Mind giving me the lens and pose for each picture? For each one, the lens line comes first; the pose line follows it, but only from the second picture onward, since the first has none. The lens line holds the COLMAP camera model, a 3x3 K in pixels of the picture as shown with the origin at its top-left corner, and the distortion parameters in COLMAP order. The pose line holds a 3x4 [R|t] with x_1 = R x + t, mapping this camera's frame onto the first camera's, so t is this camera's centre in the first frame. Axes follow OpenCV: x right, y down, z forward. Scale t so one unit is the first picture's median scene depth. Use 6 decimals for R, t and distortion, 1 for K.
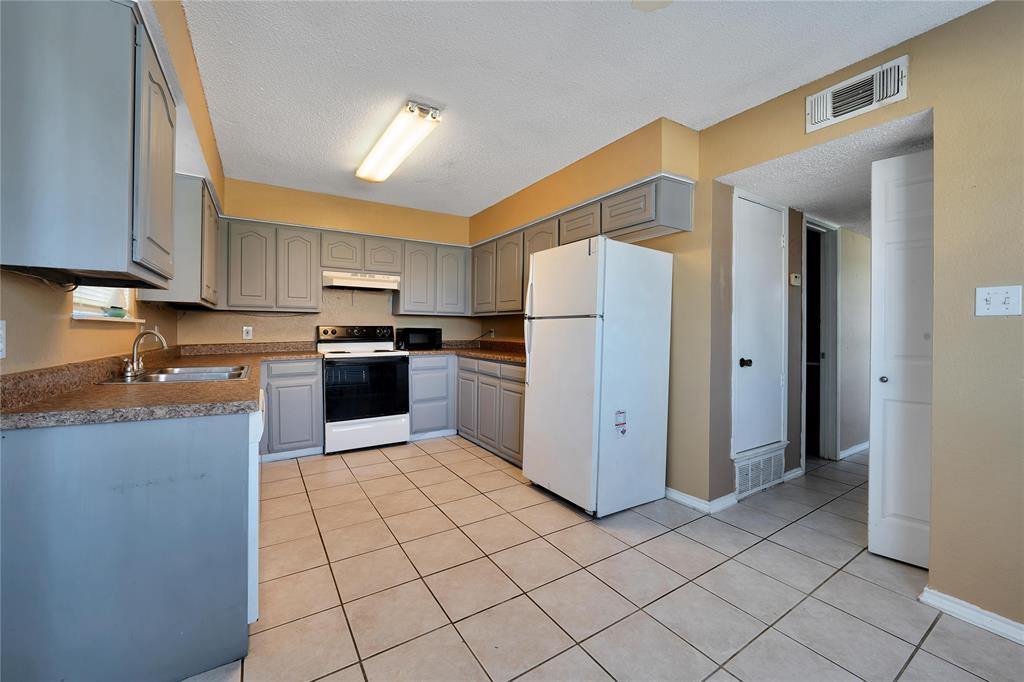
lens RADIAL K [[409.0, 0, 514.8], [0, 409.0, 326.6], [0, 0, 1]] dist [-0.001765, 0.000084]
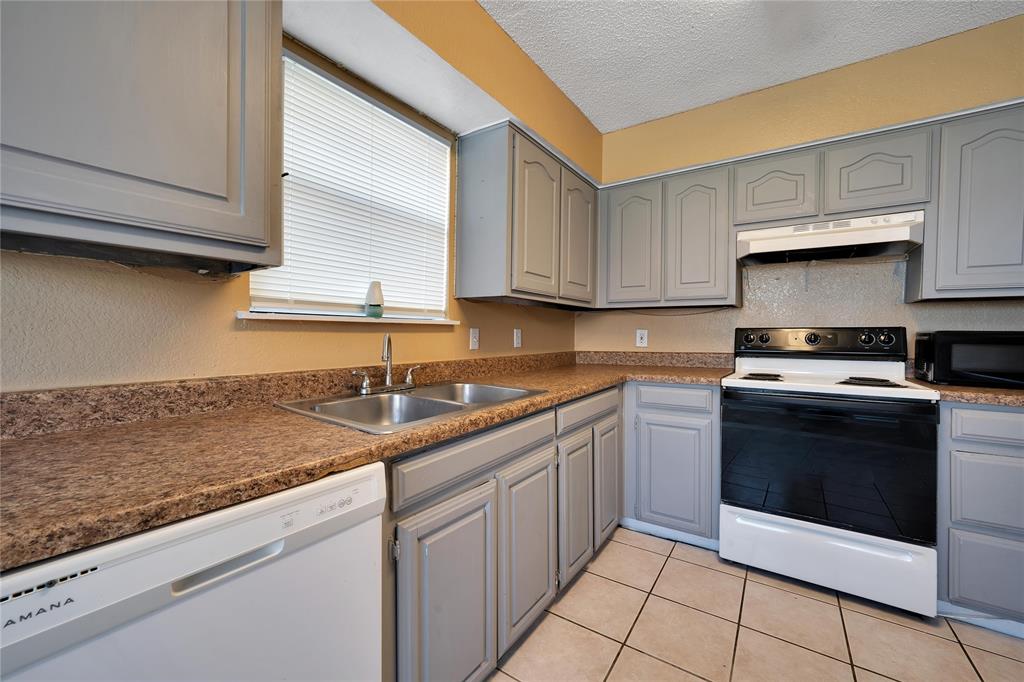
lens RADIAL K [[400.8, 0, 518.9], [0, 400.8, 339.9], [0, 0, 1]] dist [-0.003916, 0.000003]
pose [[0.404556, 0.015483, -0.914382, -0.081597], [0.002372, 0.999836, 0.017980, 0.004613], [0.914510, -0.009442, 0.404452, 0.532900]]
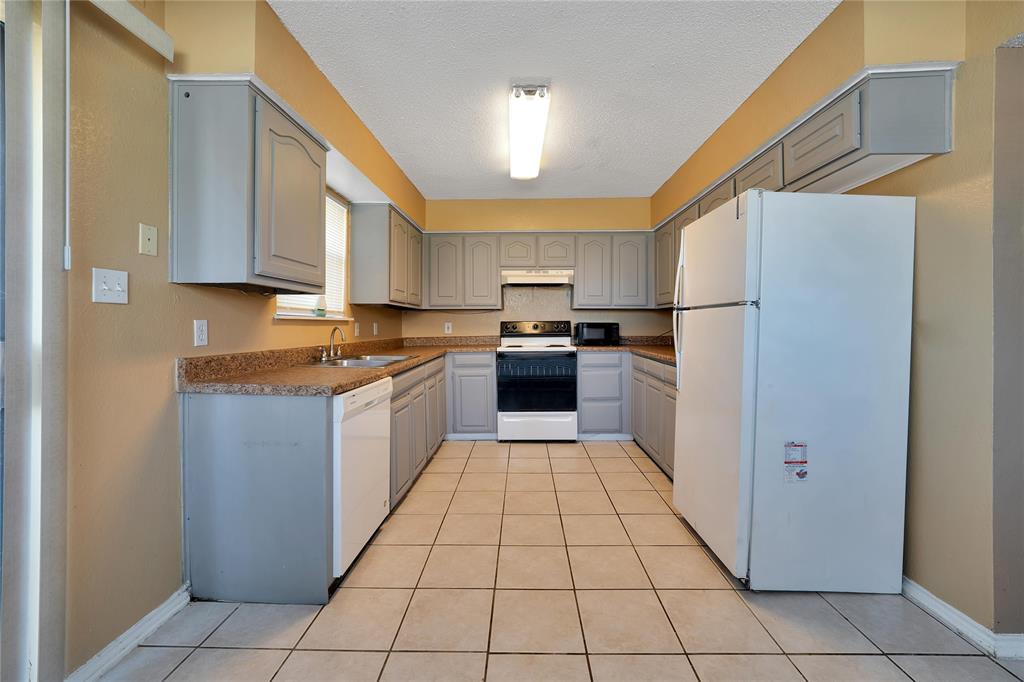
lens RADIAL K [[412.5, 0, 516.2], [0, 412.5, 320.0], [0, 0, 1]] dist [0.001854, 0.000851]
pose [[0.832513, -0.012946, -0.553855, 0.180572], [0.010540, 0.999916, -0.007528, 0.003007], [0.553906, 0.000430, 0.832579, 0.125047]]
